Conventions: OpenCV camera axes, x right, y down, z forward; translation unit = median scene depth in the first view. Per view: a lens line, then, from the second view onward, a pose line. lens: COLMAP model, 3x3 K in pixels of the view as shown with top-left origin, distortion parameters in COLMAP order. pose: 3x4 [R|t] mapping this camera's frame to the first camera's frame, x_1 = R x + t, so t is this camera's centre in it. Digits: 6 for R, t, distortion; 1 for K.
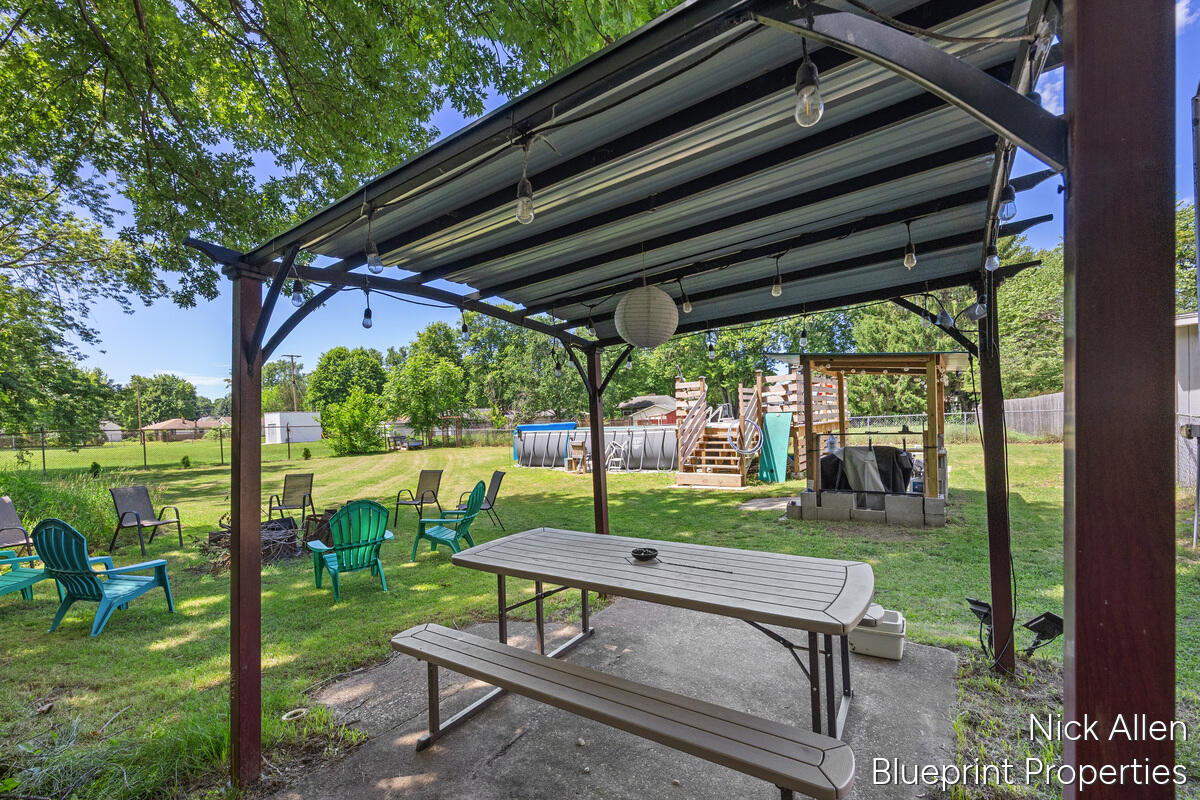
lens RADIAL K [[489.8, 0, 593.8], [0, 489.8, 425.3], [0, 0, 1]] dist [-0.002956, -0.000558]
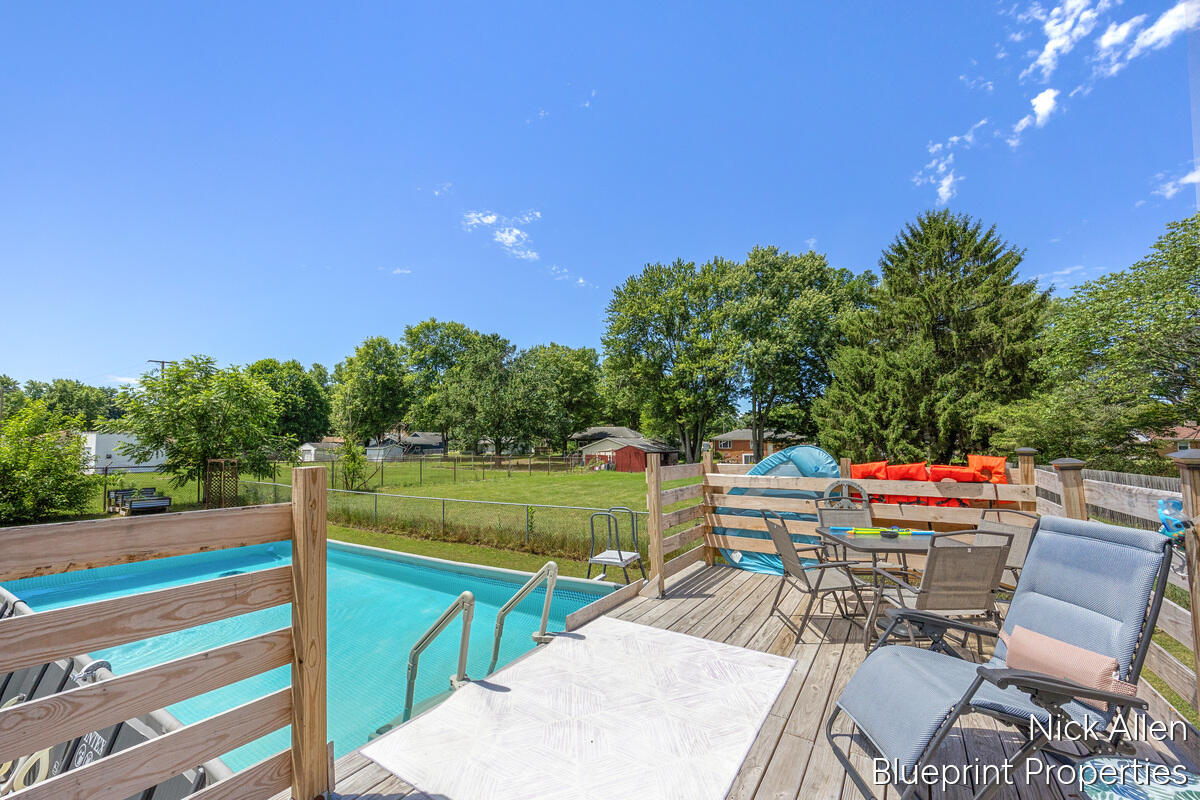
lens RADIAL K [[489.8, 0, 598.7], [0, 489.8, 397.3], [0, 0, 1]] dist [-0.002956, -0.000558]
pose [[0.996062, 0.045062, 0.076350, 0.055561], [-0.036111, 0.992732, -0.114799, -0.018610], [-0.080968, 0.111590, 0.990450, 0.155910]]
